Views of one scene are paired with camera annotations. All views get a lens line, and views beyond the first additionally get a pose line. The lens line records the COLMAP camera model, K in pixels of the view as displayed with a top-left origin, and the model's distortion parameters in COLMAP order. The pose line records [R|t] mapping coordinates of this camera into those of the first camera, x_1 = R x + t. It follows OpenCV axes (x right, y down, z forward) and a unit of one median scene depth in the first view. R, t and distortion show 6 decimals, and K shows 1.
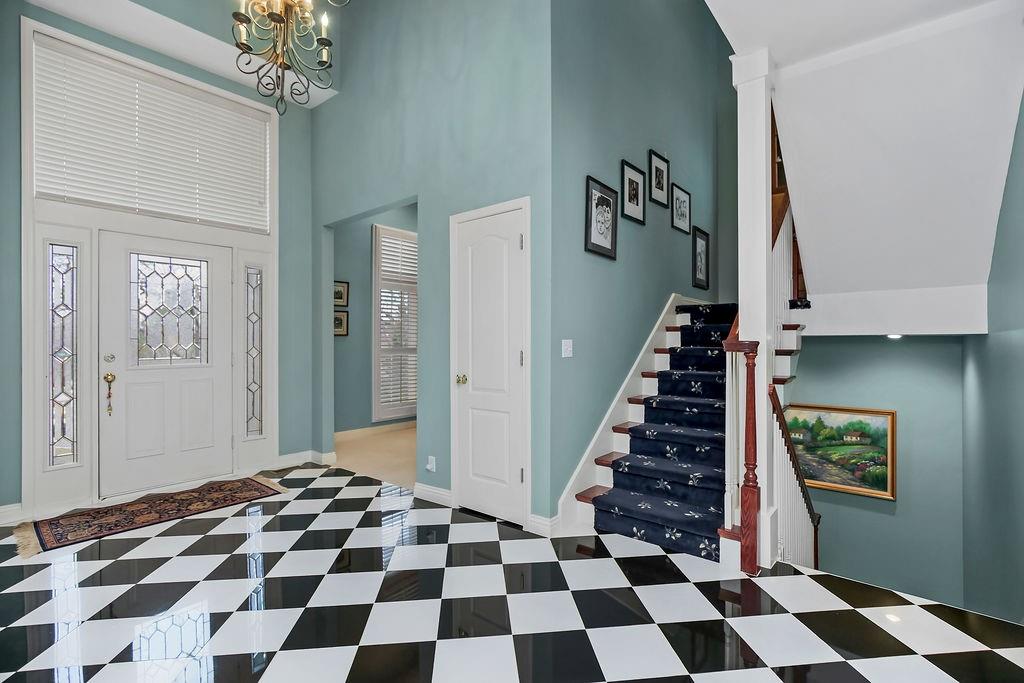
lens RADIAL K [[474.9, 0, 509.7], [0, 474.9, 339.5], [0, 0, 1]] dist [-0.004964, -0.000441]
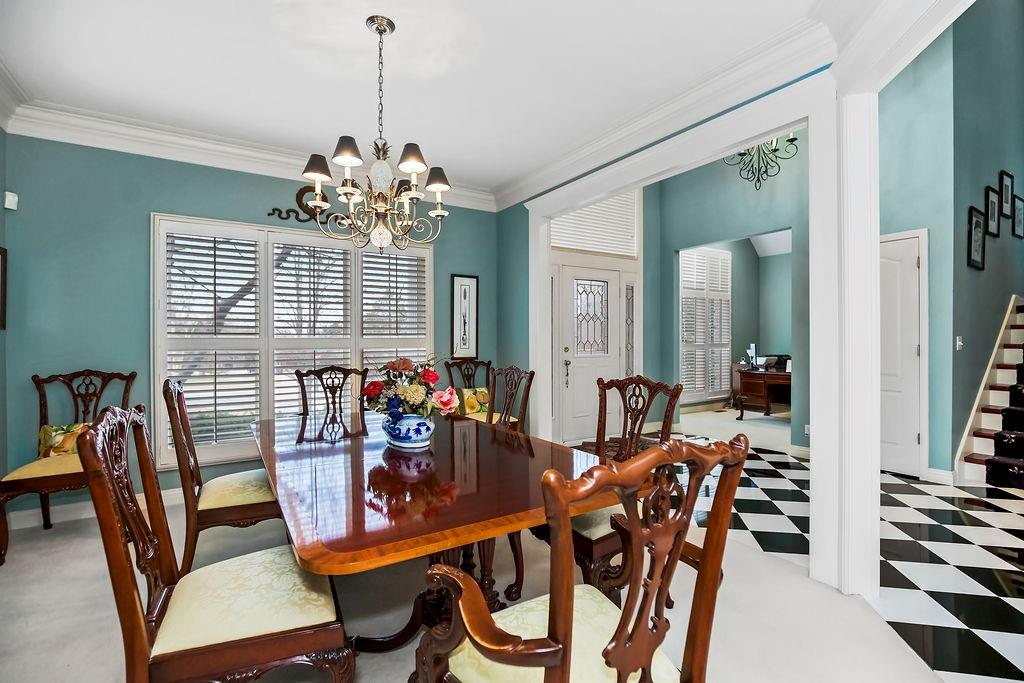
lens RADIAL K [[474.9, 0, 515.8], [0, 474.9, 344.8], [0, 0, 1]] dist [-0.004964, -0.000441]
pose [[0.953854, 0.003021, -0.300257, -0.518654], [0.001161, 0.999905, 0.013748, 0.002935], [0.300270, -0.013462, 0.953759, -0.477474]]
